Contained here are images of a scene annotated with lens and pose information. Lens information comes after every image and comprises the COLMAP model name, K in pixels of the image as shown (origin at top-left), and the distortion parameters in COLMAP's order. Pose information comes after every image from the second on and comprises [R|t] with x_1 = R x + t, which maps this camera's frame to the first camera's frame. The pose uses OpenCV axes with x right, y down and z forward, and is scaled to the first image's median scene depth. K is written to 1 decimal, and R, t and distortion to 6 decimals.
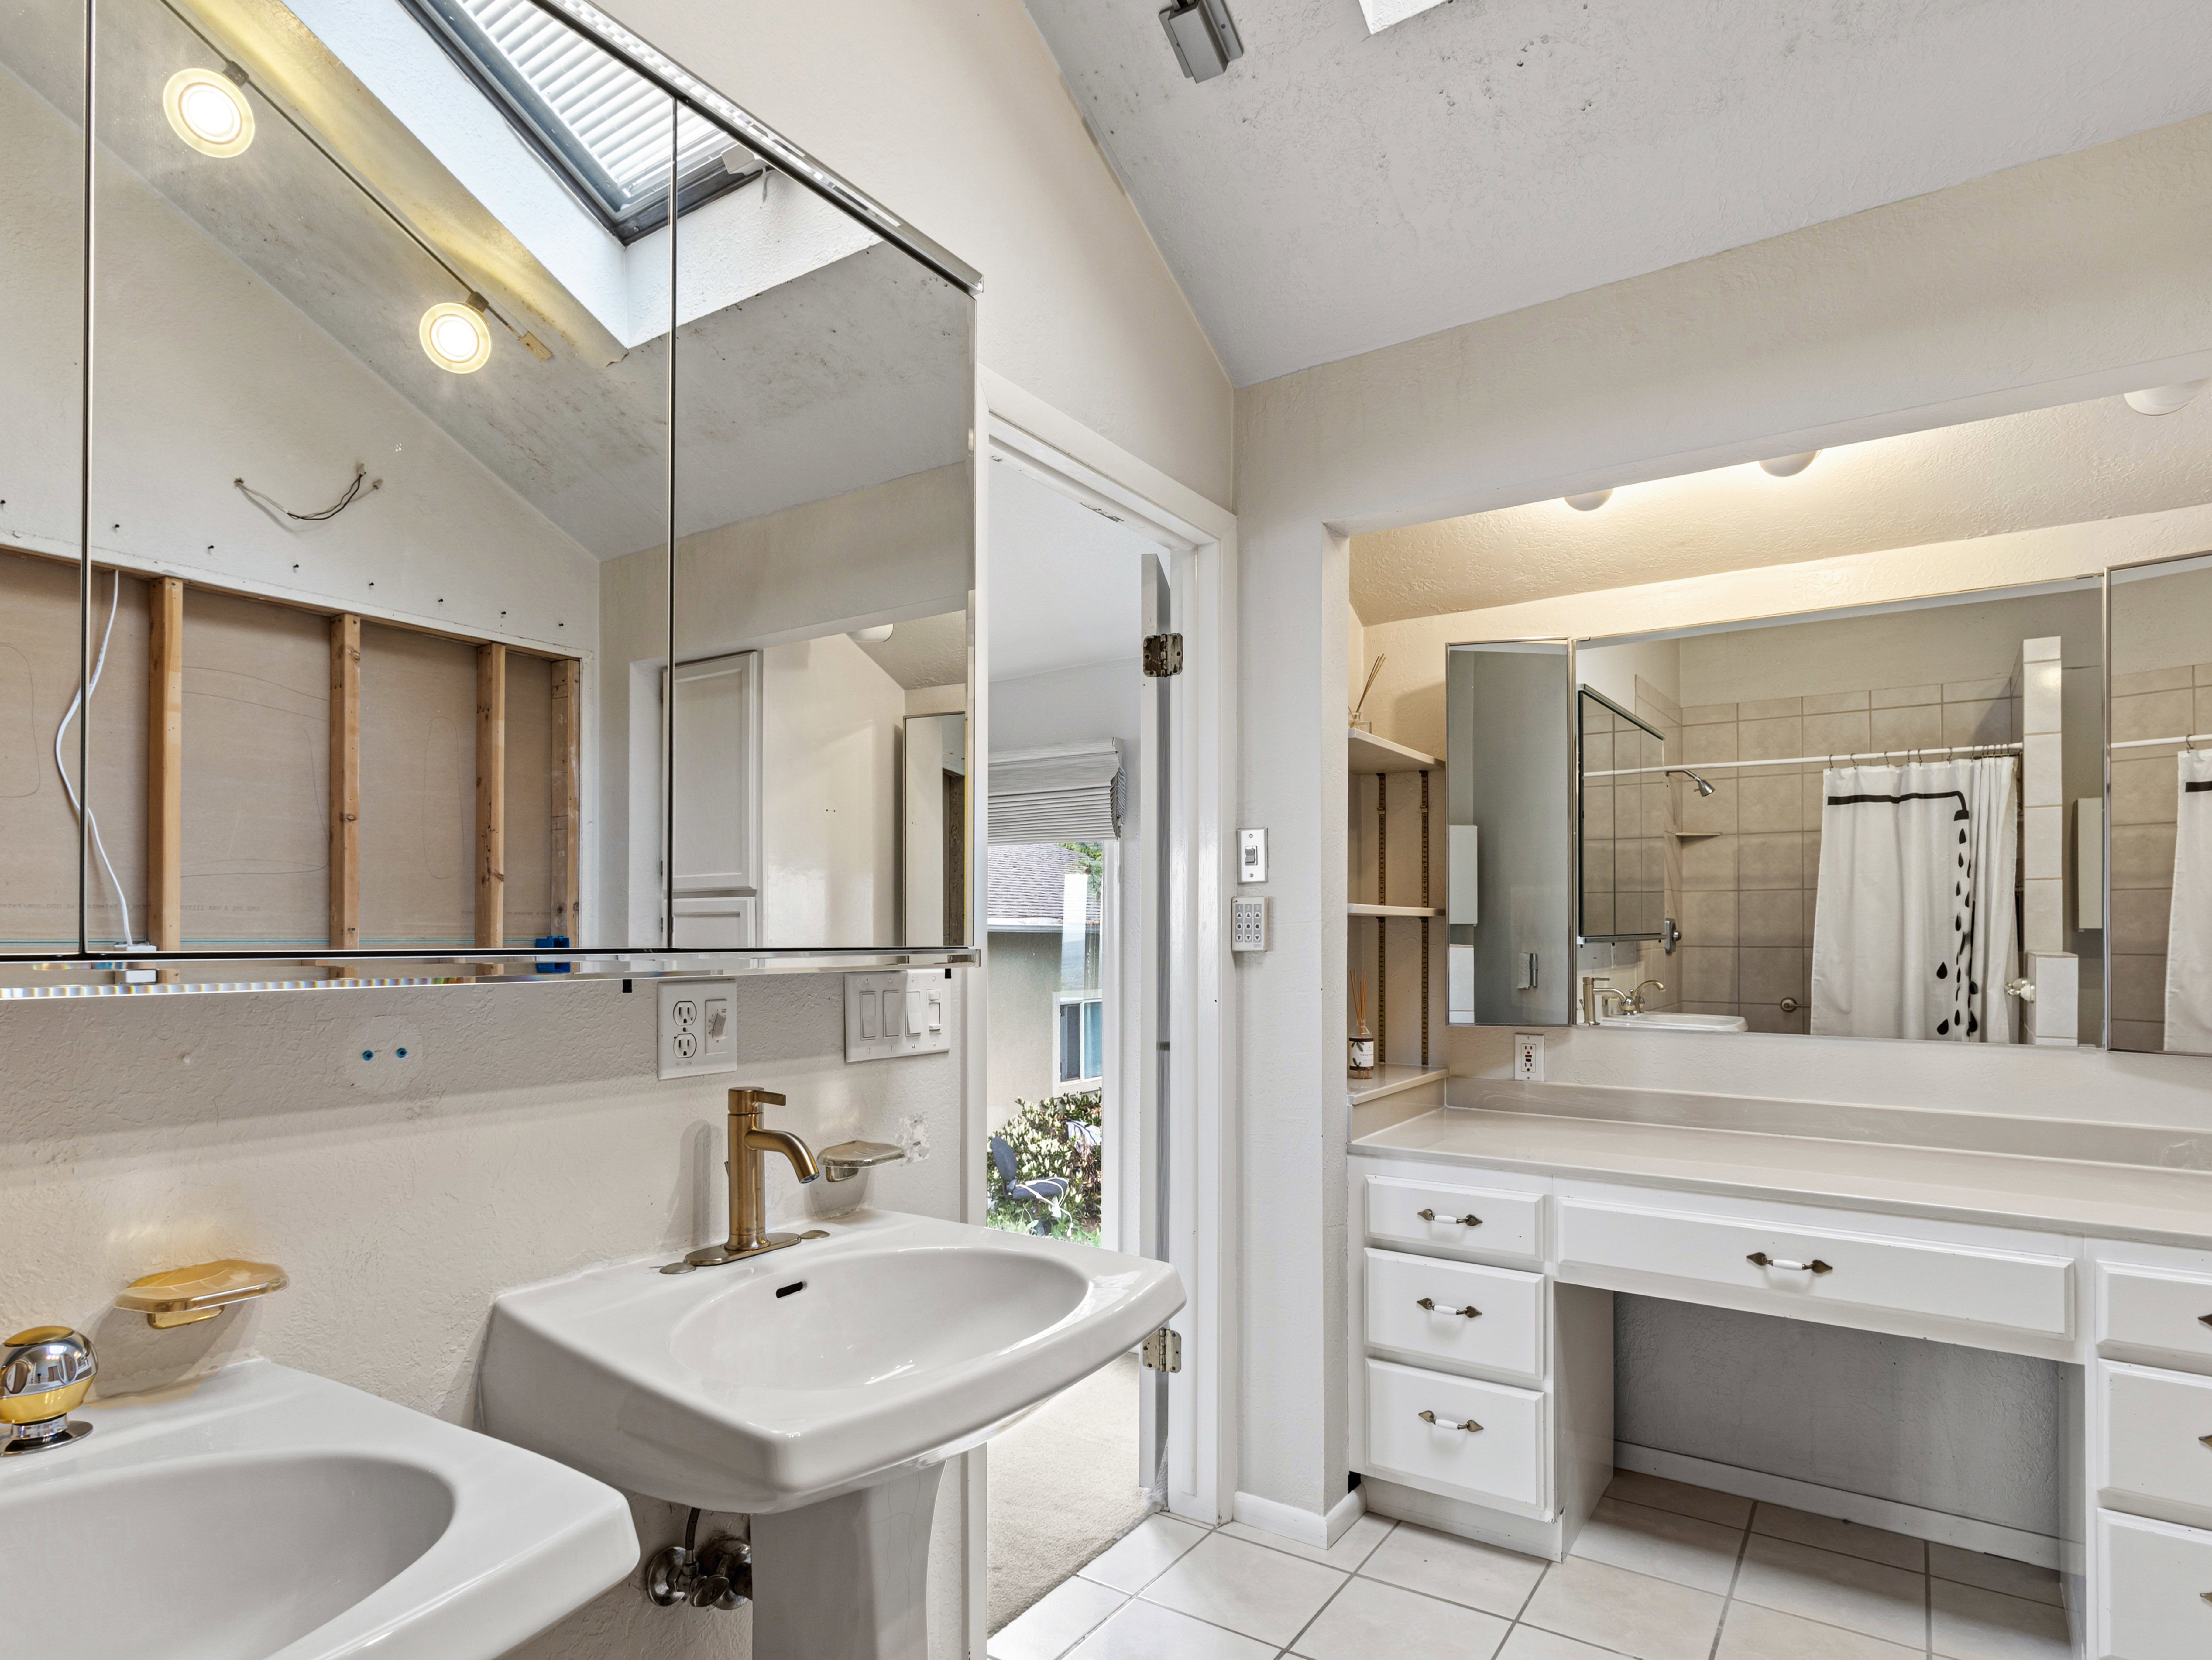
lens RADIAL K [[1198.6, 0, 1104.7], [0, 1198.6, 896.8], [0, 0, 1]] dist [-0.001447, 0.001567]
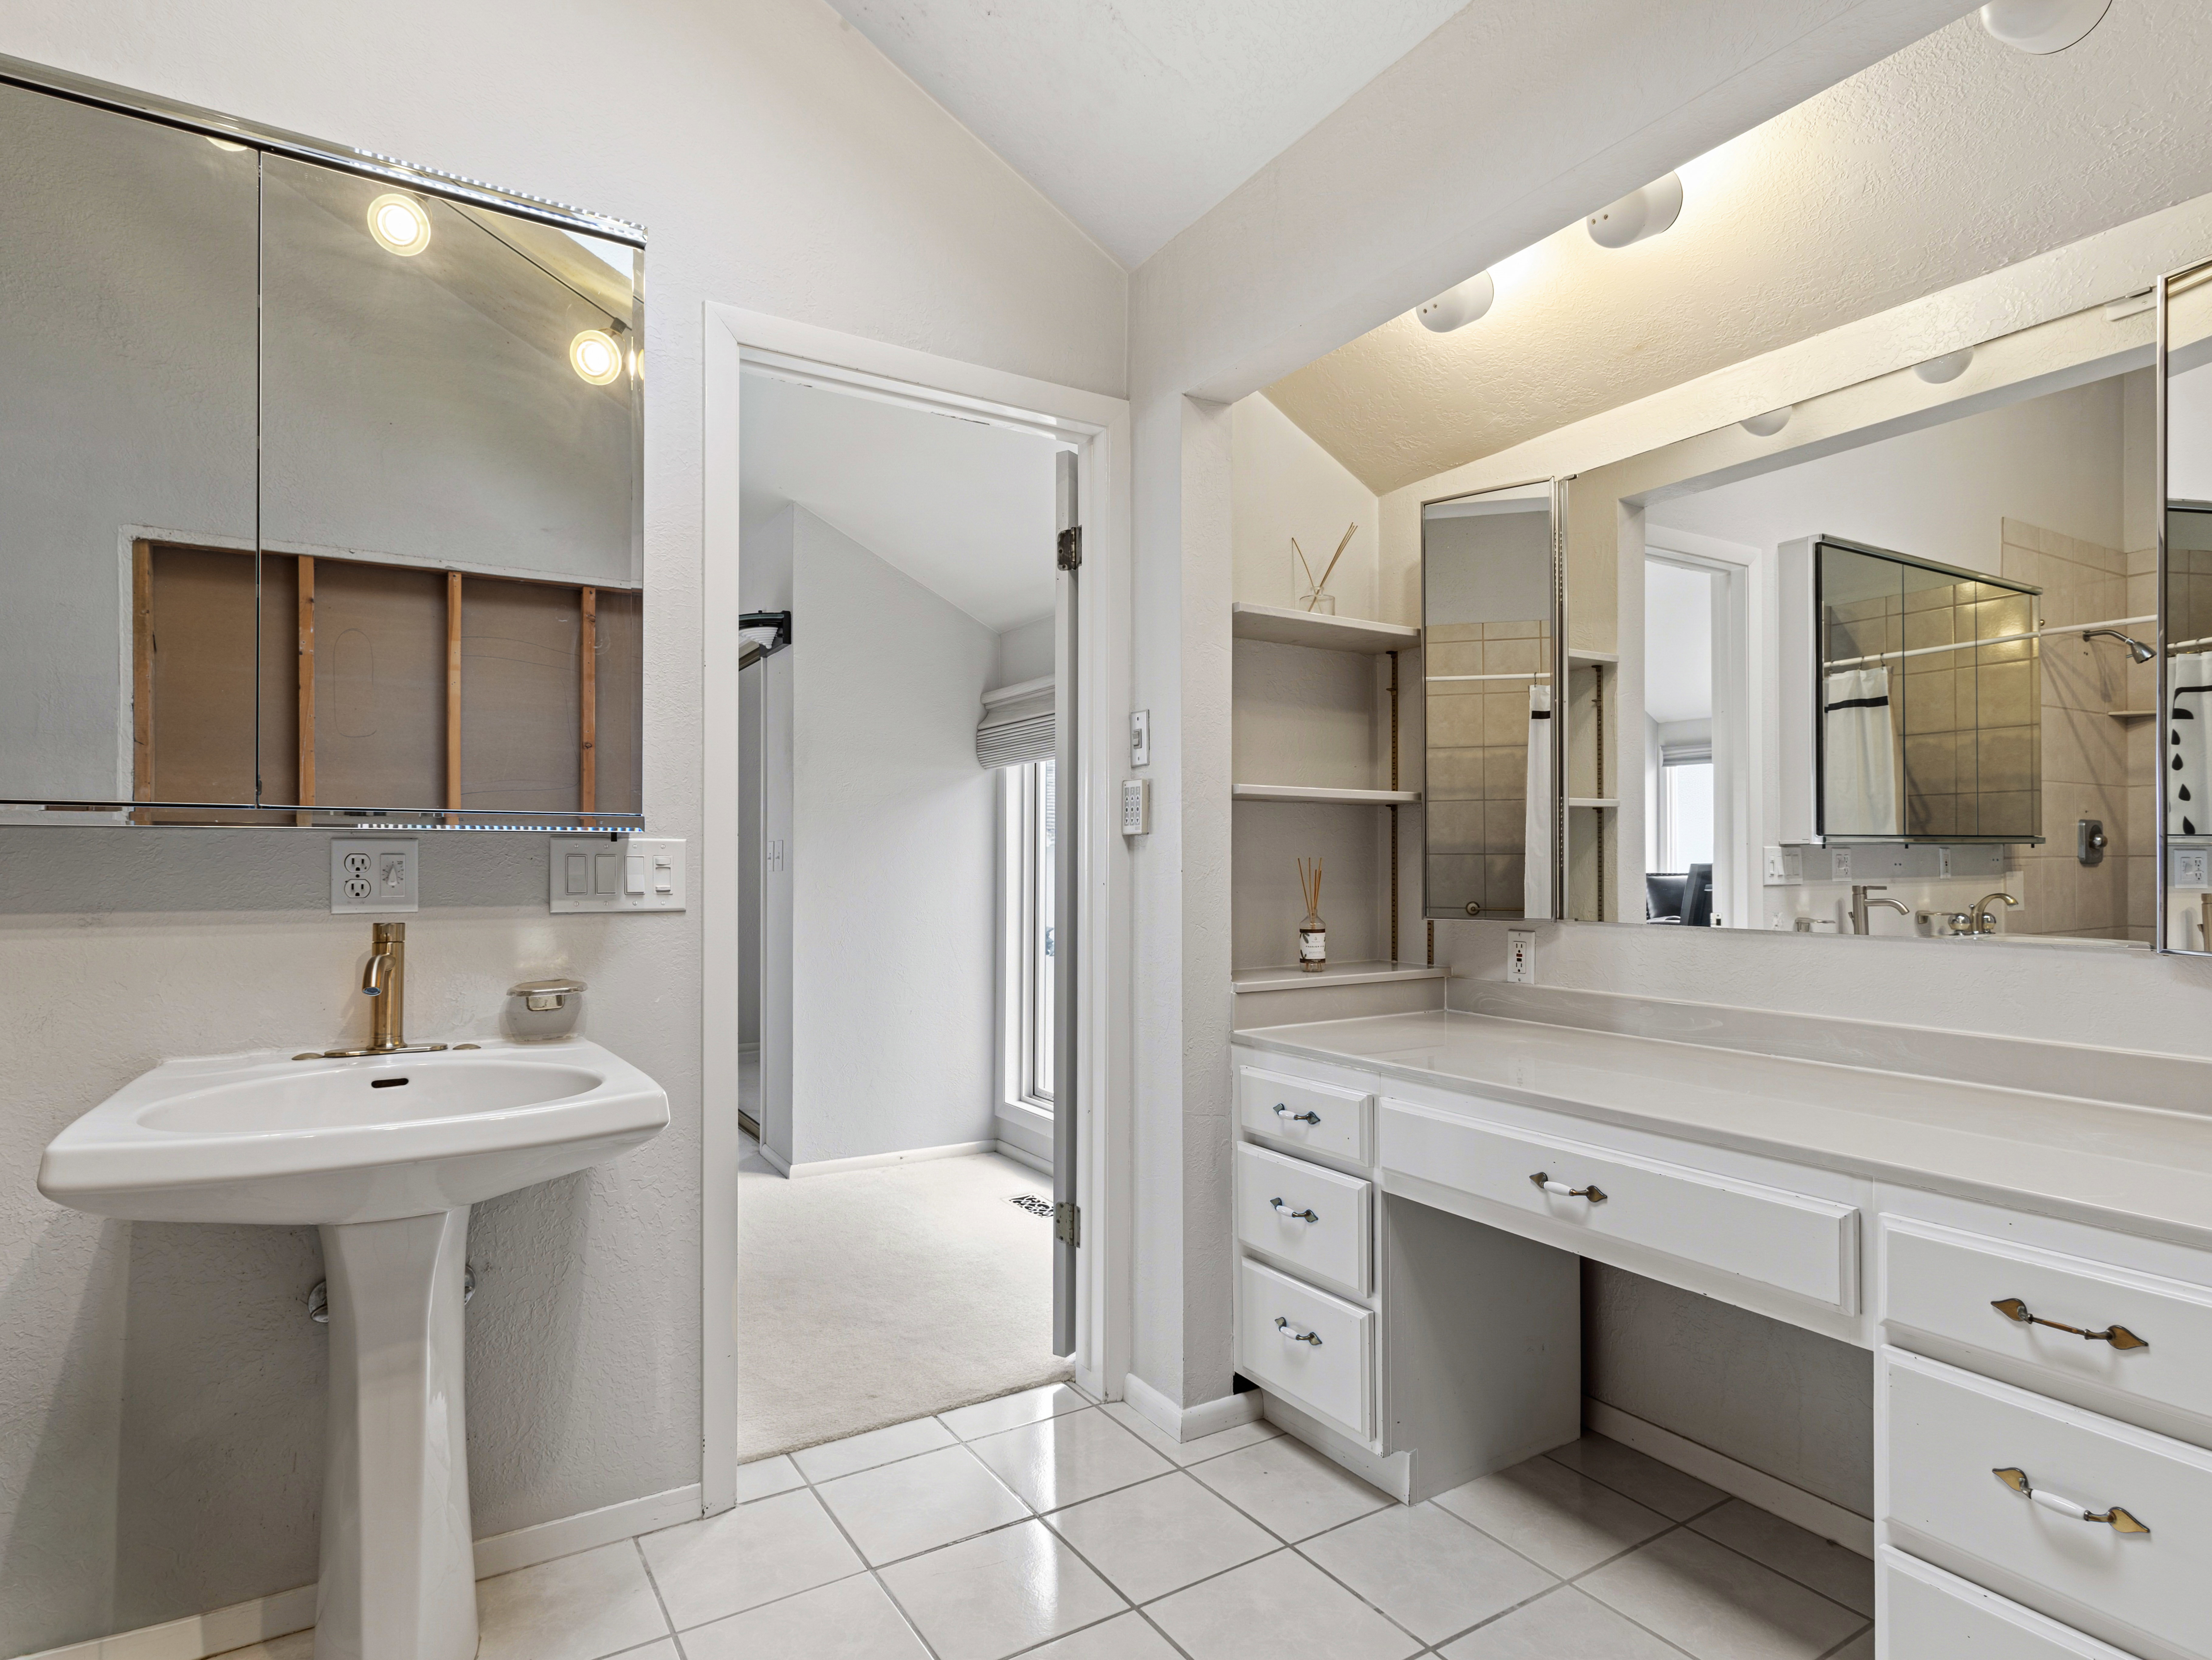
lens RADIAL K [[1162.1, 0, 1111.0], [0, 1162.1, 826.3], [0, 0, 1]] dist [-0.000984, 0.002035]
pose [[0.918428, -0.013948, -0.395341, 0.506742], [0.014374, 0.999895, -0.001884, 0.041869], [0.395326, -0.003952, 0.918532, 0.106550]]
